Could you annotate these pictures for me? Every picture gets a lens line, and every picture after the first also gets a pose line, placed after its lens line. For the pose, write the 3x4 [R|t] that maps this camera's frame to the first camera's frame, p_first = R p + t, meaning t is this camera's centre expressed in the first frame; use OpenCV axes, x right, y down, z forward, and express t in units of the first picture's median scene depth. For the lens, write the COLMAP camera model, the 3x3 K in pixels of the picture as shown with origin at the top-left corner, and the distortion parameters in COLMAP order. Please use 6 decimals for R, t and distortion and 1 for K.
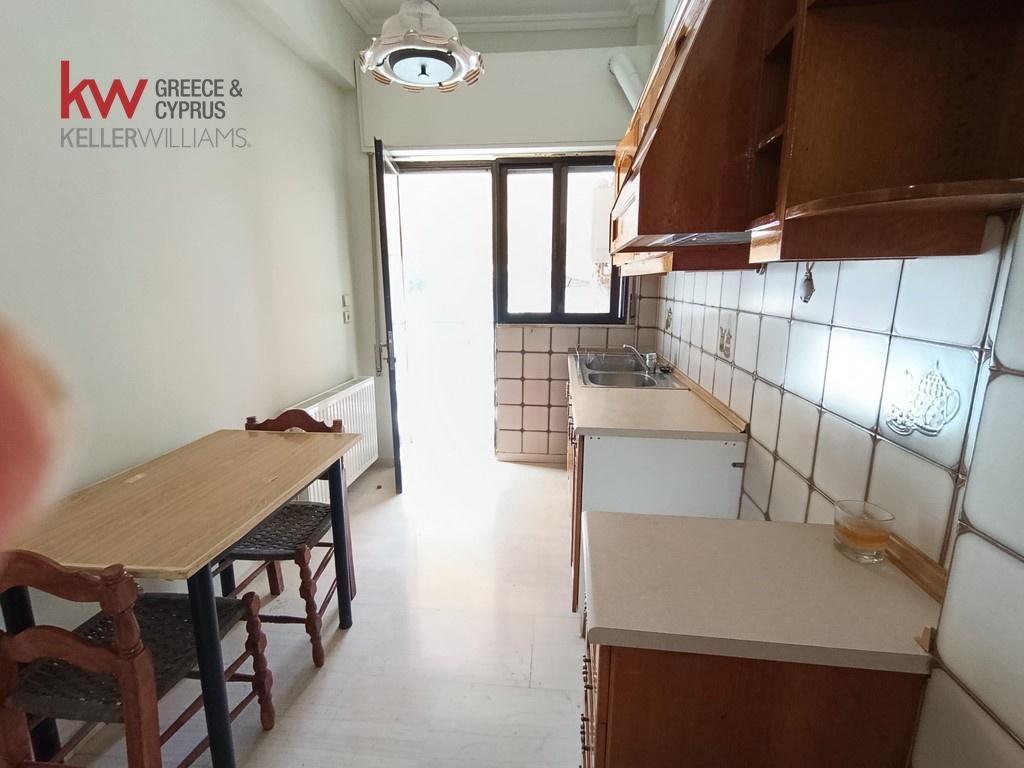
lens RADIAL K [[468.4, 0, 505.8], [0, 468.4, 384.5], [0, 0, 1]] dist [0.007970, -0.002201]
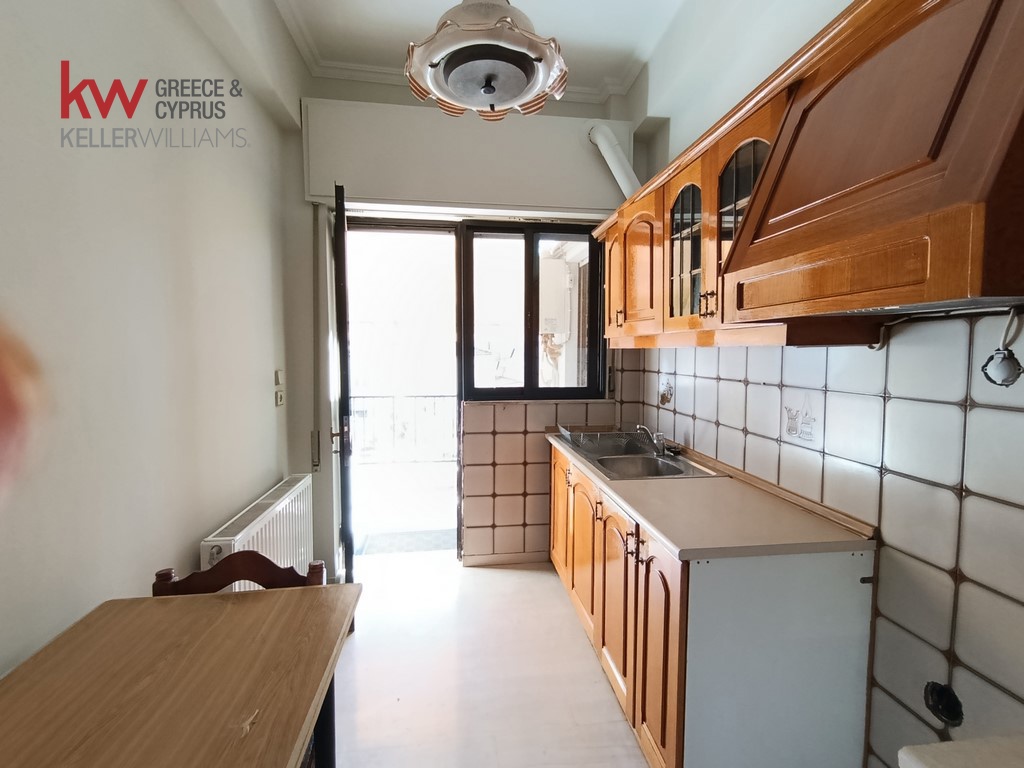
lens RADIAL K [[468.4, 0, 509.5], [0, 468.4, 379.3], [0, 0, 1]] dist [0.007970, -0.002201]
pose [[0.971465, -0.012137, 0.236872, -0.154307], [0.048393, 0.987824, -0.147856, -0.042415], [-0.232193, 0.155100, 0.960224, 0.164984]]
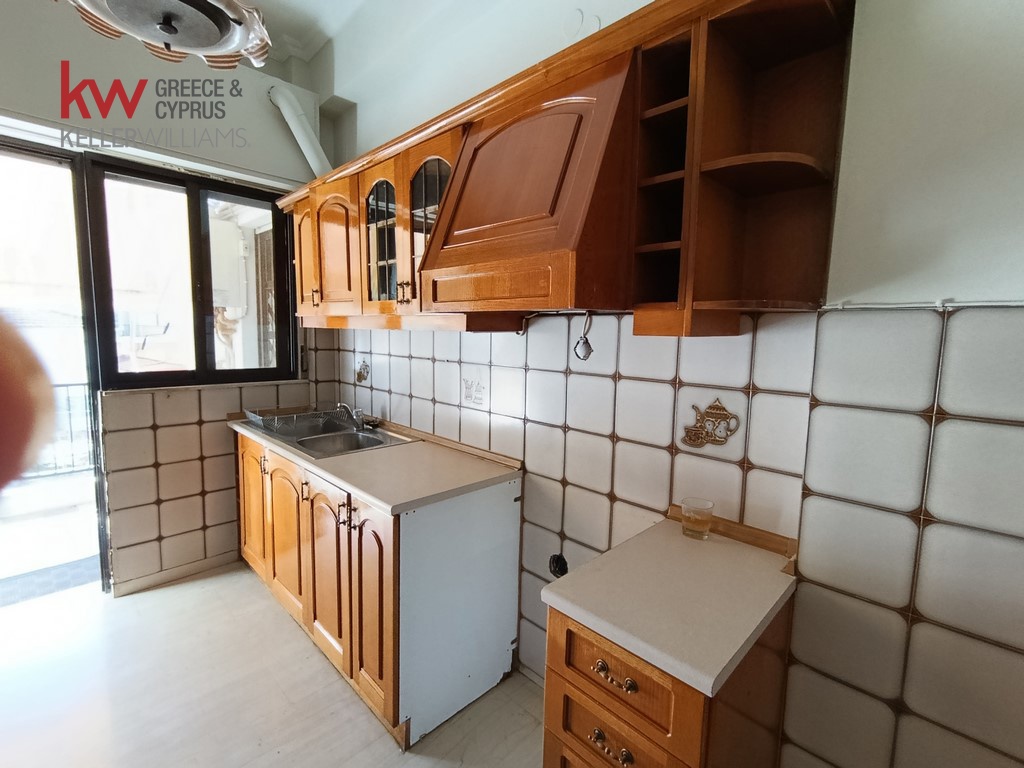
lens RADIAL K [[468.4, 0, 517.6], [0, 468.4, 380.0], [0, 0, 1]] dist [0.007970, -0.002201]
pose [[0.613746, -0.066621, 0.786687, -0.201055], [0.146141, 0.988800, -0.030277, -0.042284], [-0.775860, 0.133549, 0.616609, 0.138787]]
